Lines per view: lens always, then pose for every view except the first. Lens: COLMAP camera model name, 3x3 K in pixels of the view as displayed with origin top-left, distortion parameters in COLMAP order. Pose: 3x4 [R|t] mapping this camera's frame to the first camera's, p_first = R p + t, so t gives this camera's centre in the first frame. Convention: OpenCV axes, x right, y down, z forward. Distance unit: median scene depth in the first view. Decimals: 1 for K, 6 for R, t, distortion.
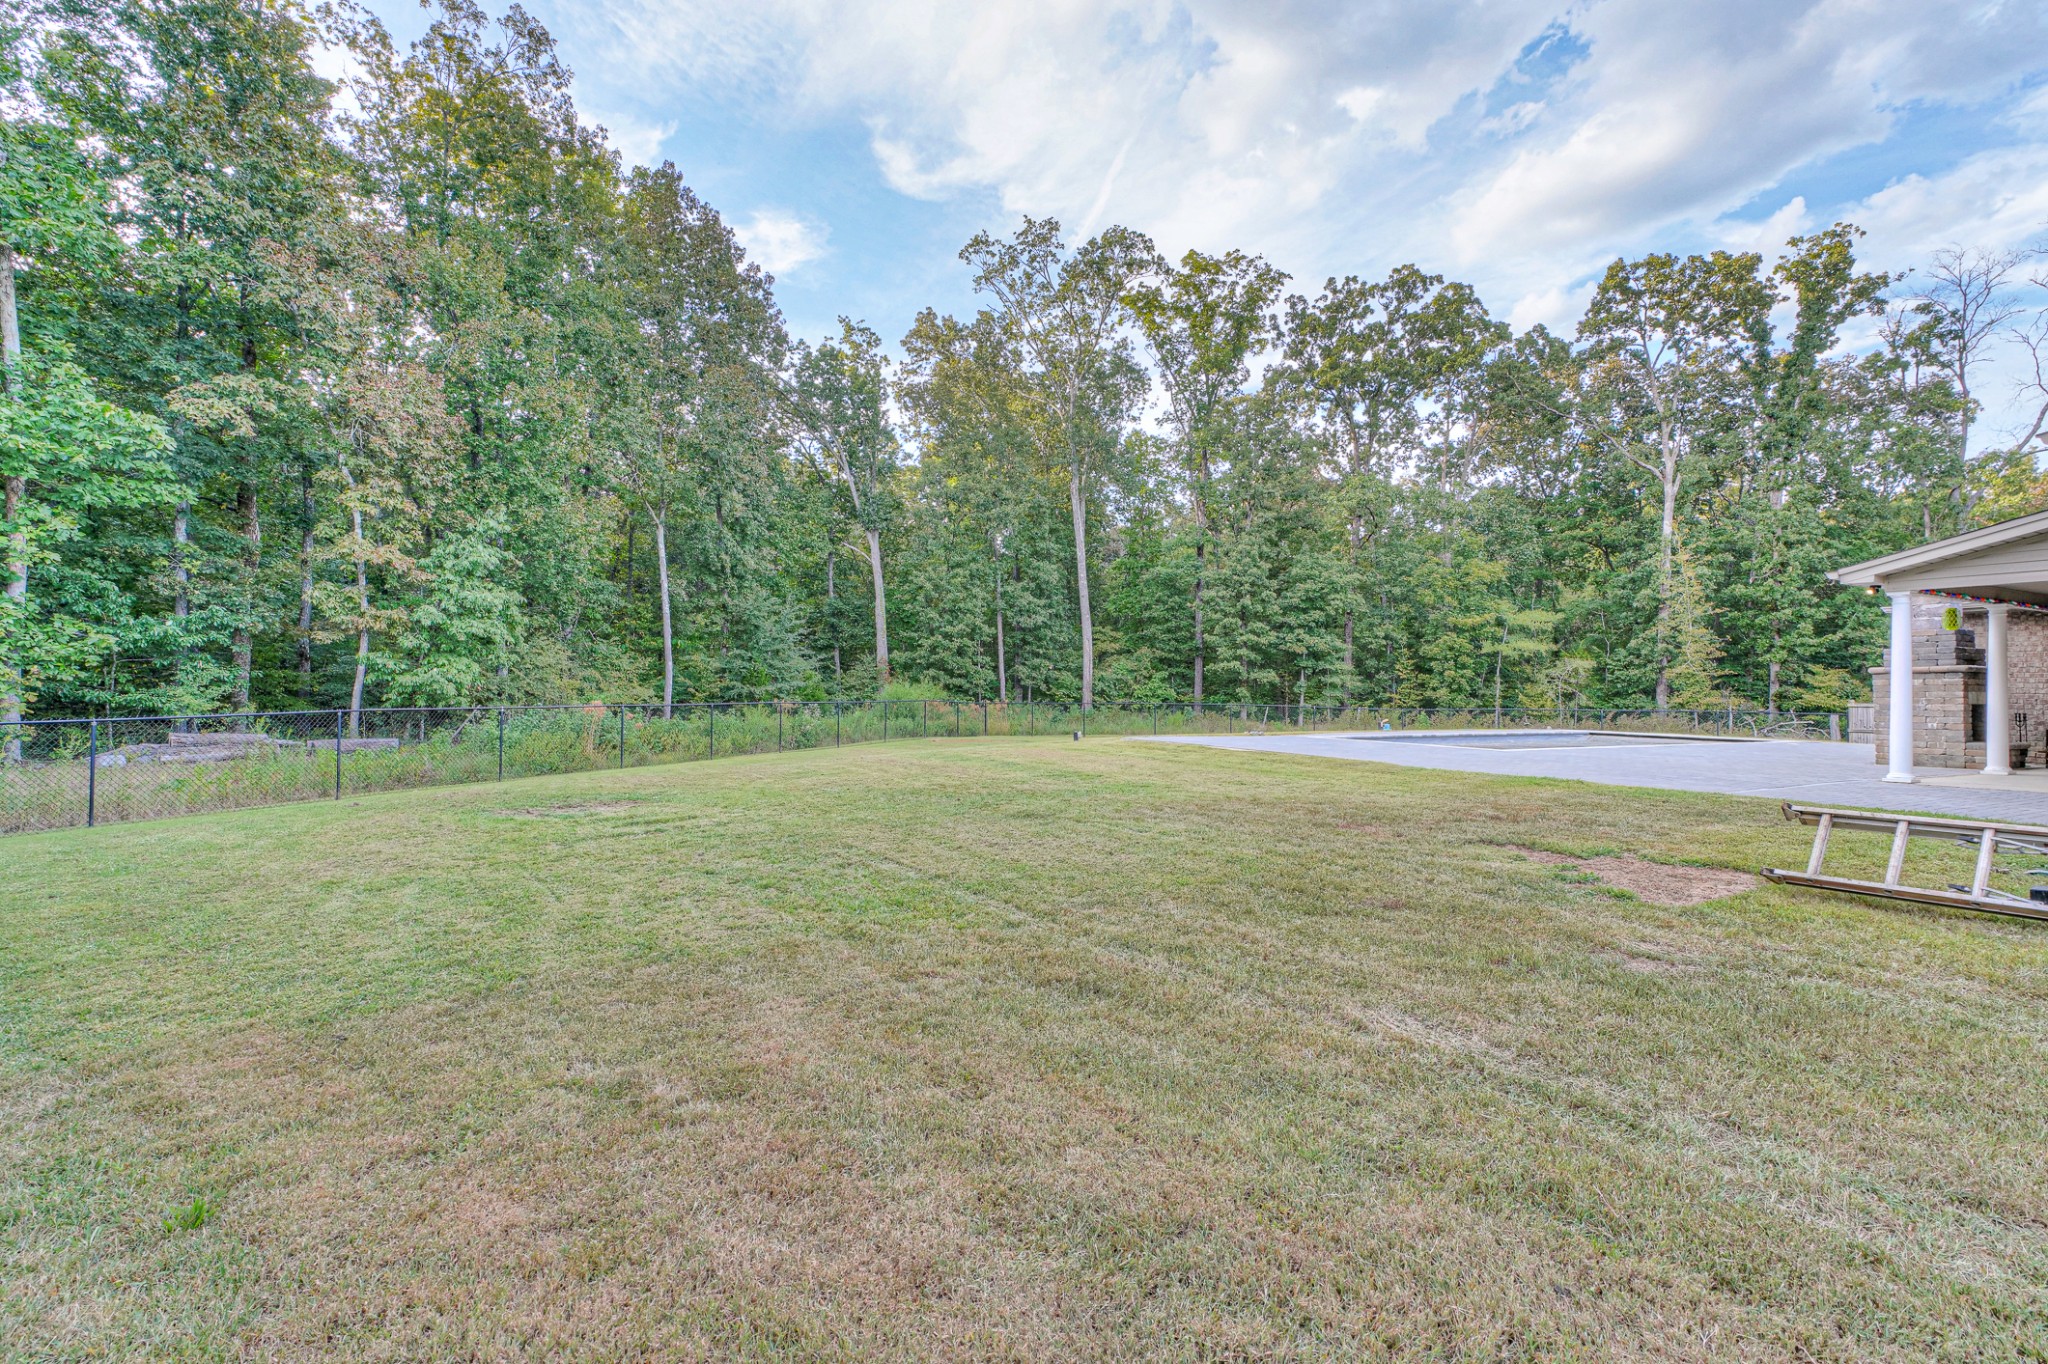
lens RADIAL K [[916.8, 0, 1010.1], [0, 916.8, 674.4], [0, 0, 1]] dist [-0.000948, 0.008147]
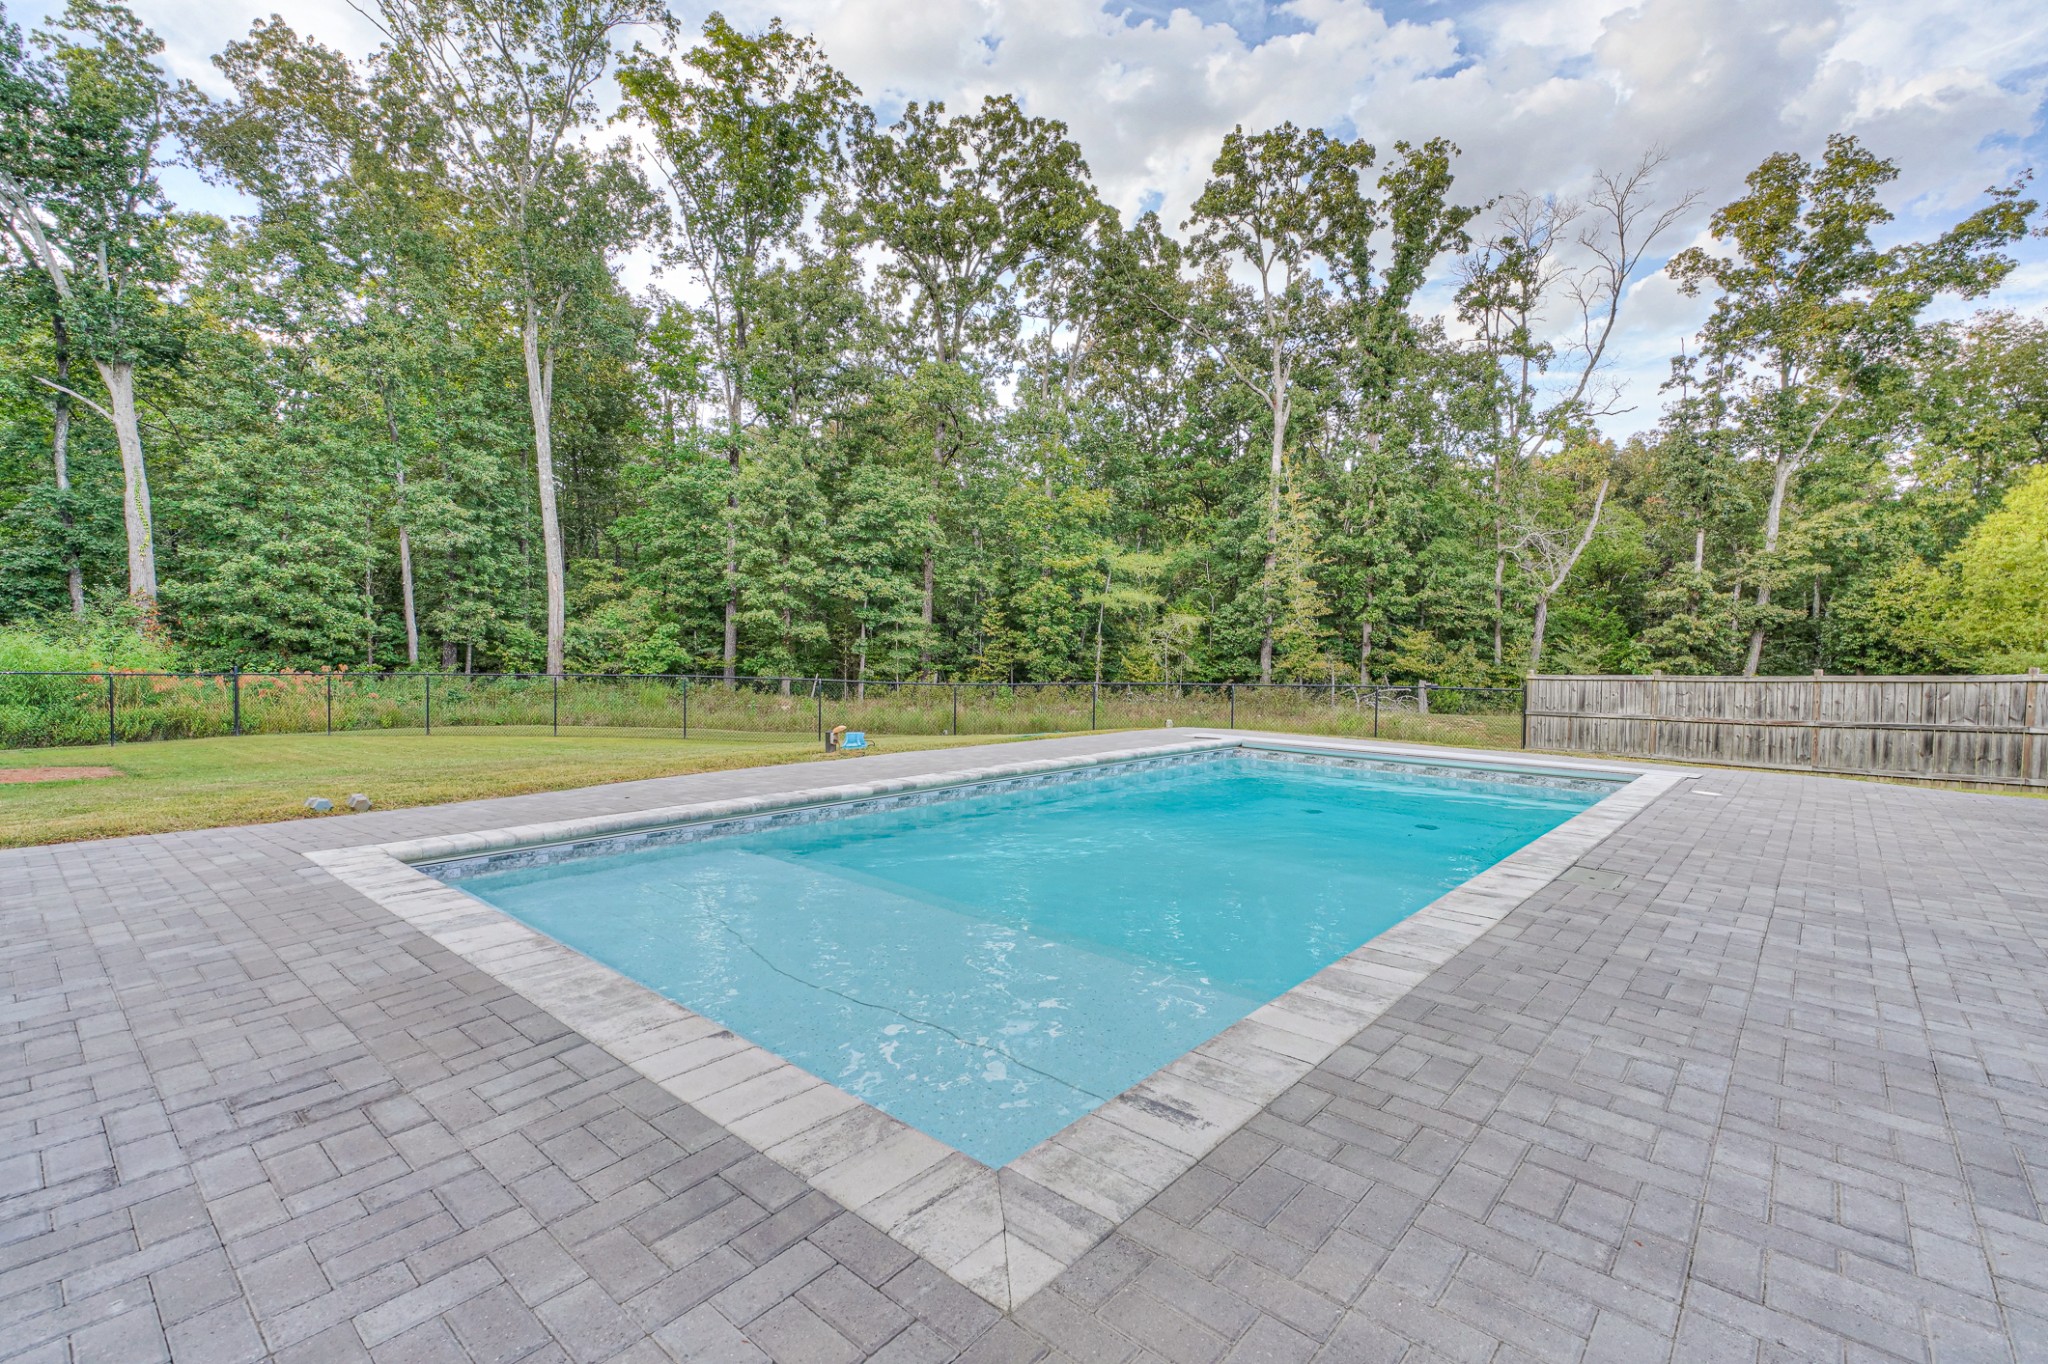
lens RADIAL K [[916.8, 0, 1012.8], [0, 916.8, 674.8], [0, 0, 1]] dist [-0.000948, 0.008147]
pose [[0.926145, -0.006411, 0.377114, 0.154252], [-0.011475, 0.998914, 0.045162, 0.001657], [-0.376994, -0.046154, 0.925065, 0.275864]]
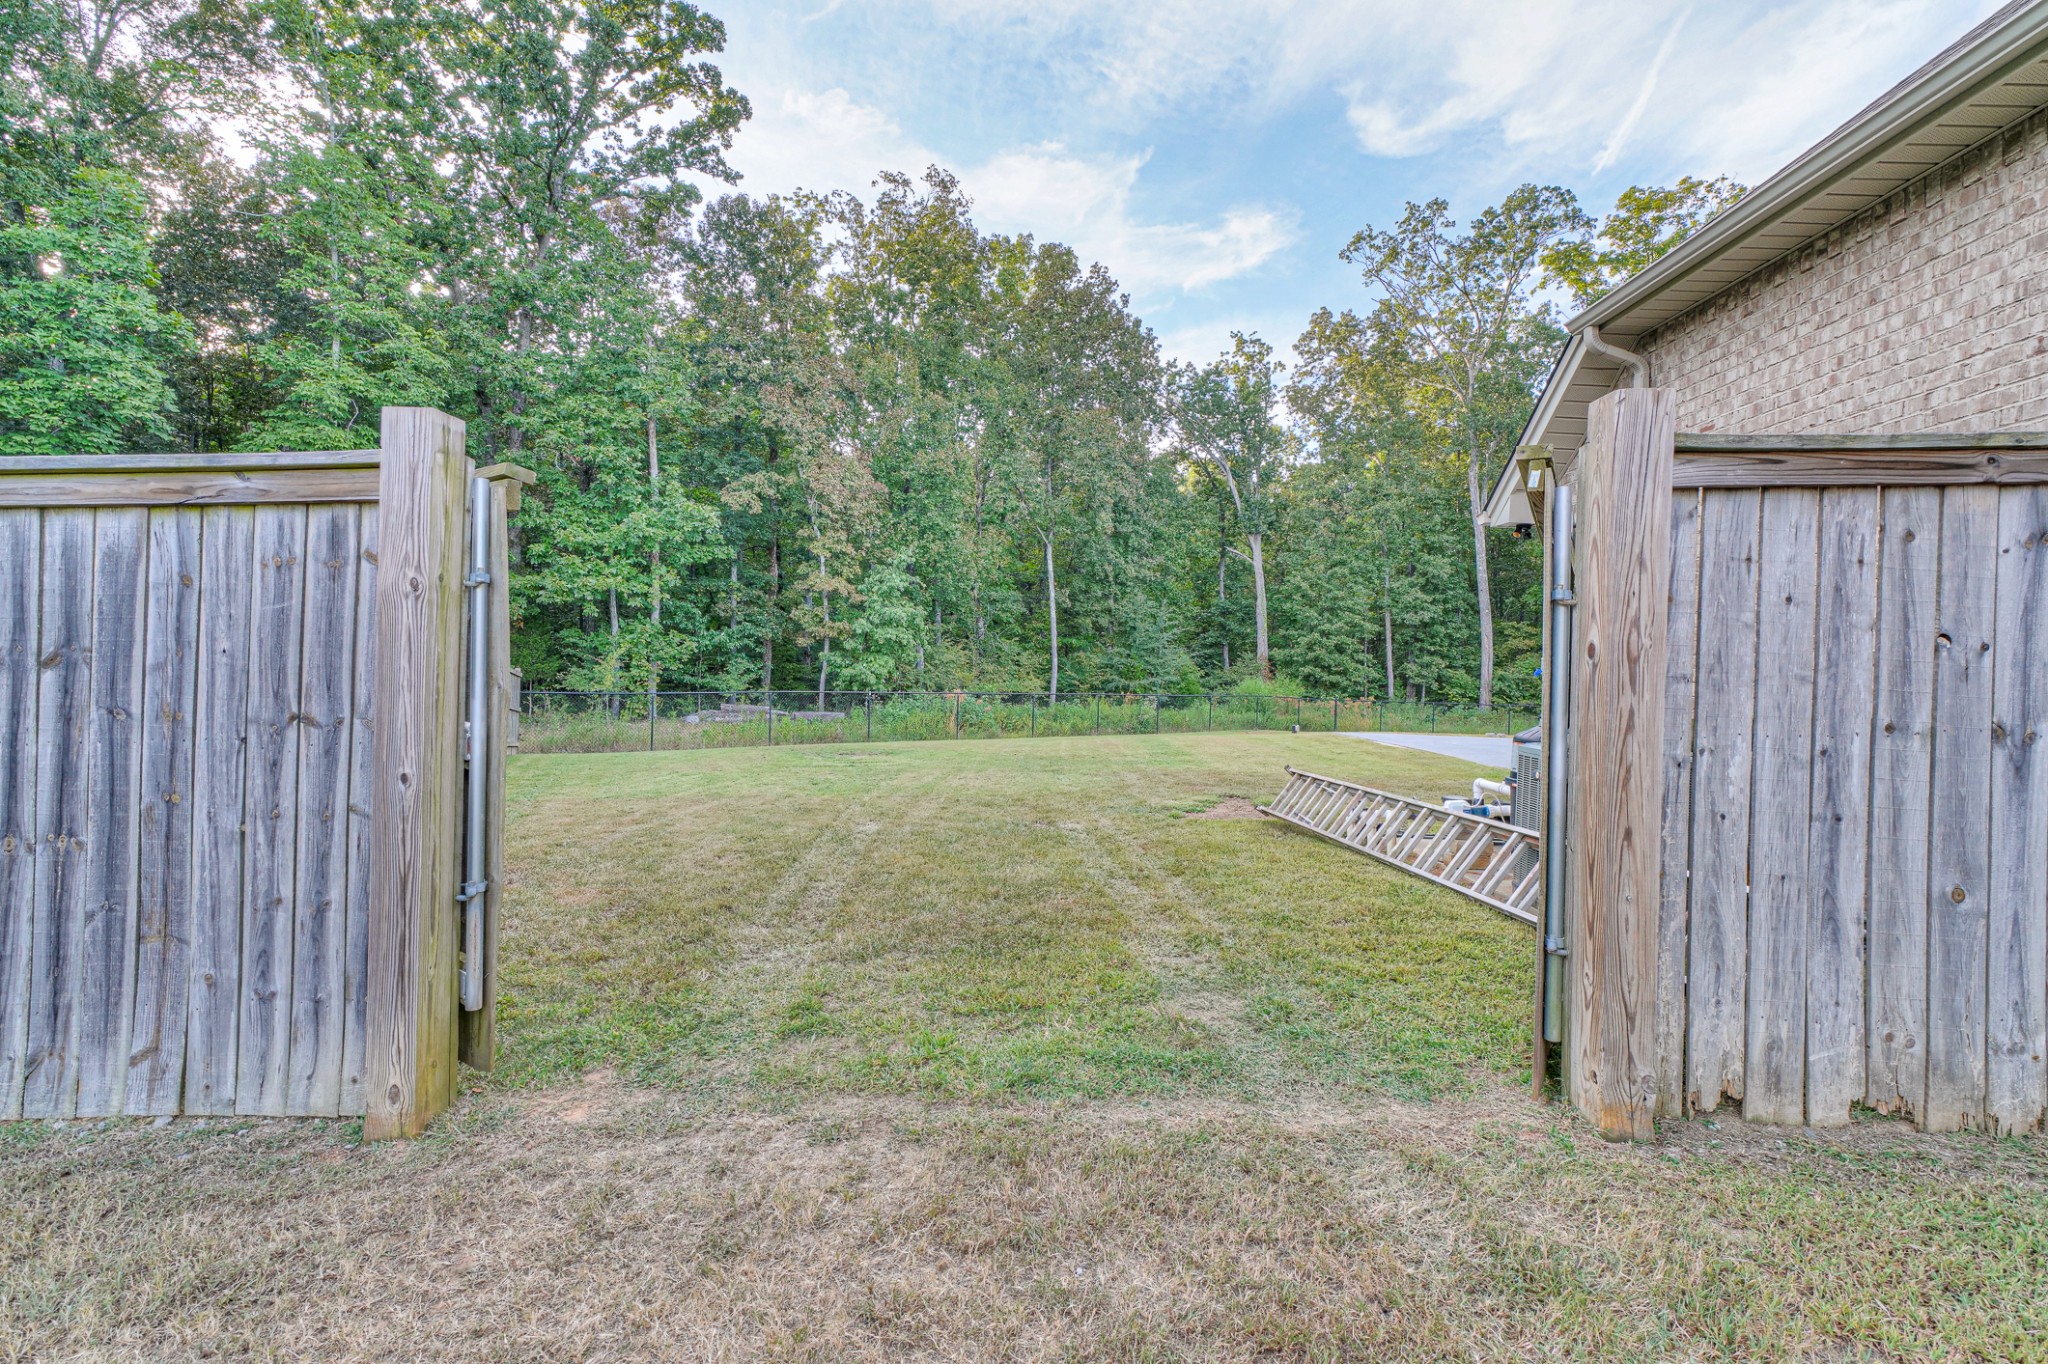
lens RADIAL K [[916.8, 0, 1008.4], [0, 916.8, 673.2], [0, 0, 1]] dist [-0.000948, 0.008147]
pose [[0.874061, 0.012508, -0.485656, 0.123367], [-0.009968, 0.999920, 0.007813, -0.002390], [0.485715, -0.001987, 0.874115, -0.060693]]
